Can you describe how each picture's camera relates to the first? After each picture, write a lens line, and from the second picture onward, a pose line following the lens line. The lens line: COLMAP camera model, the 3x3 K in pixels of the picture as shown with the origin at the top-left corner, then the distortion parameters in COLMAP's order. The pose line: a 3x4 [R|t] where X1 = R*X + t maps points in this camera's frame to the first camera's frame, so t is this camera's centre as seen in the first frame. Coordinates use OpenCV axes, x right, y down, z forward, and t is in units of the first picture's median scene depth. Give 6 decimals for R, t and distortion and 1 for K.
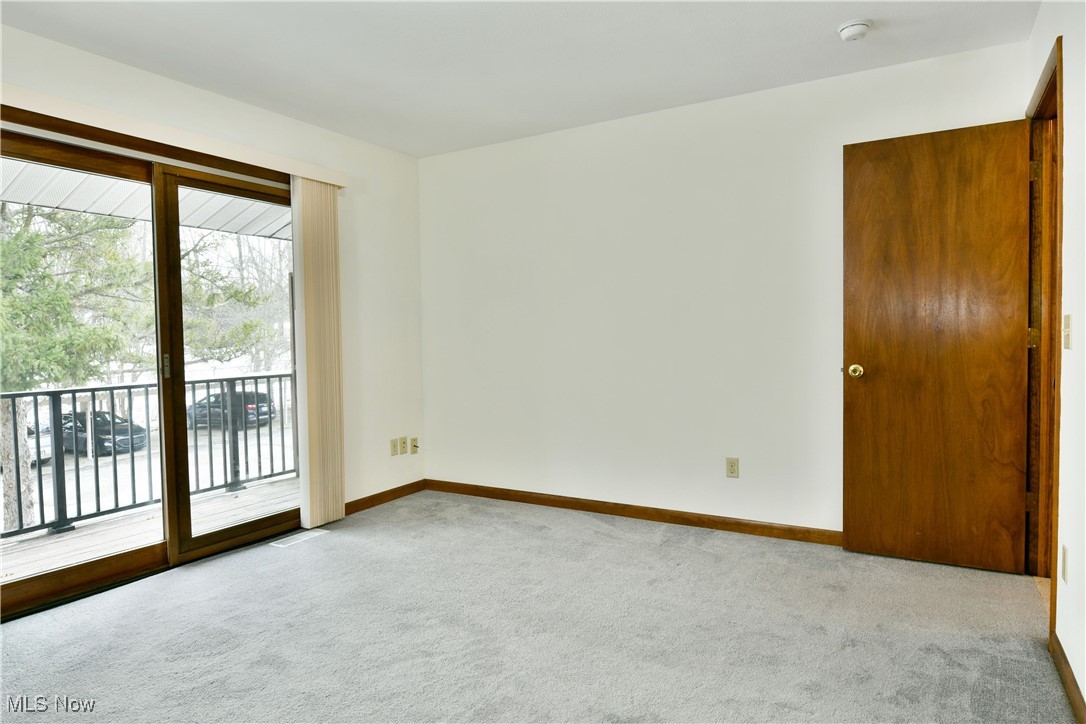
lens RADIAL K [[657.8, 0, 546.3], [0, 657.8, 361.1], [0, 0, 1]] dist [-0.017194, -0.000897]
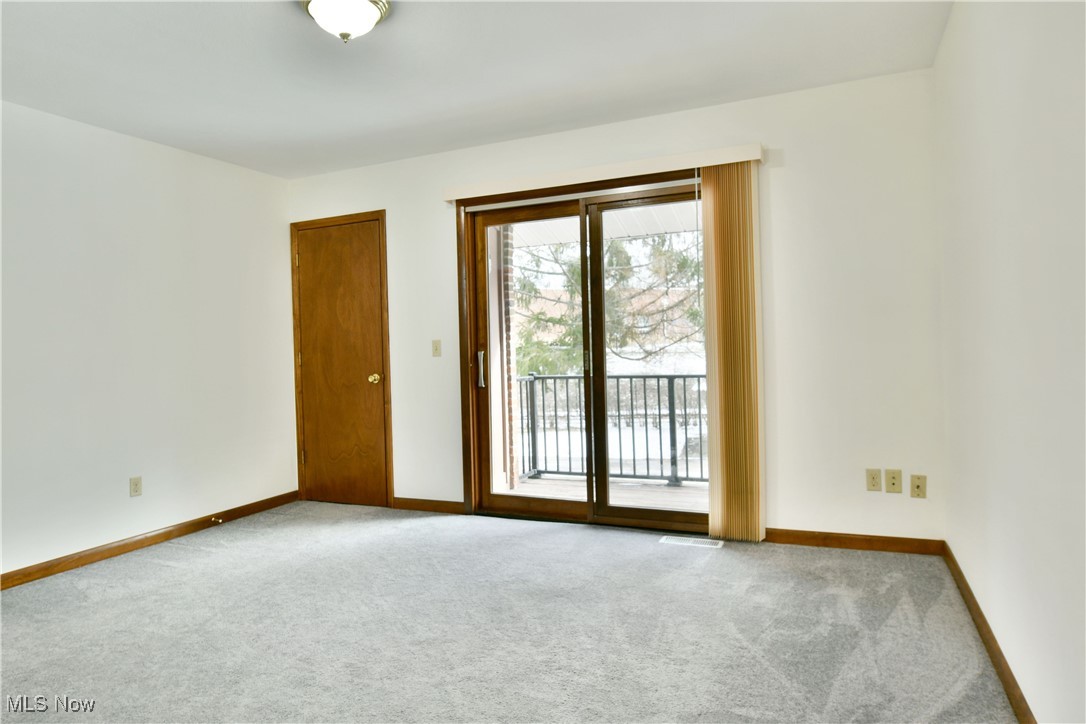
lens RADIAL K [[657.8, 0, 544.8], [0, 657.8, 368.9], [0, 0, 1]] dist [-0.017194, -0.000897]
pose [[0.097443, 0.051037, -0.993932, 0.556880], [-0.003331, 0.998695, 0.050955, -0.036137], [0.995235, -0.001655, 0.097486, 0.683809]]
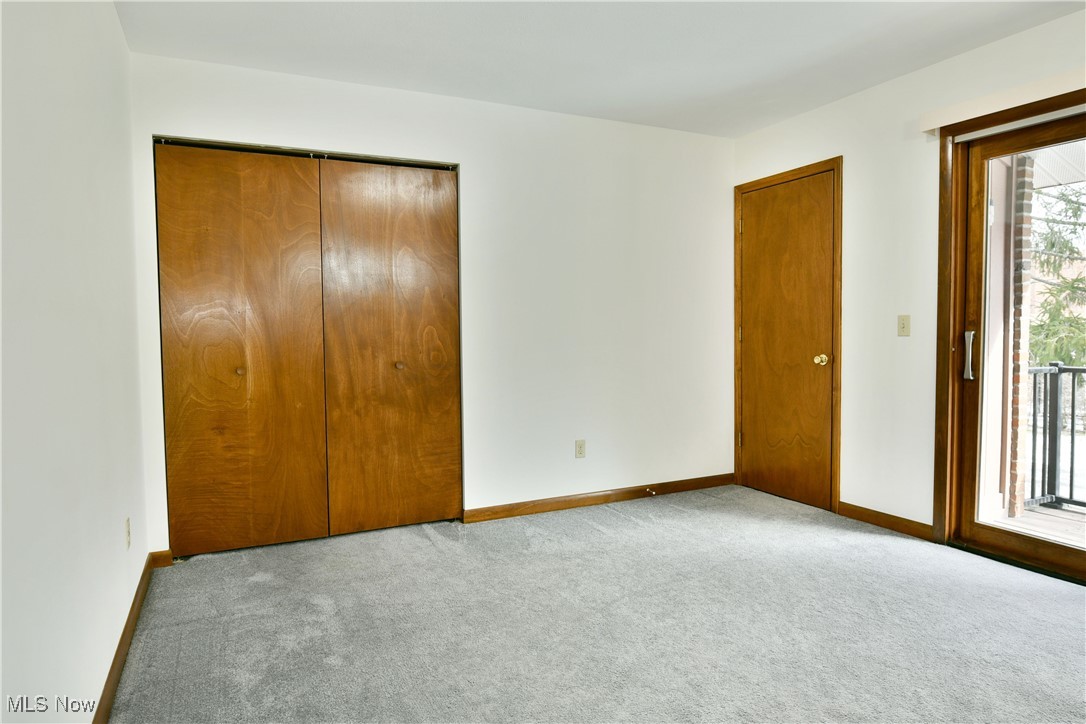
lens RADIAL K [[657.8, 0, 535.6], [0, 657.8, 356.4], [0, 0, 1]] dist [-0.017194, -0.000897]
pose [[-0.566177, 0.059933, -0.822102, 0.425279], [-0.006439, 0.997001, 0.077118, -0.037103], [0.824259, 0.048956, -0.564093, 0.698757]]
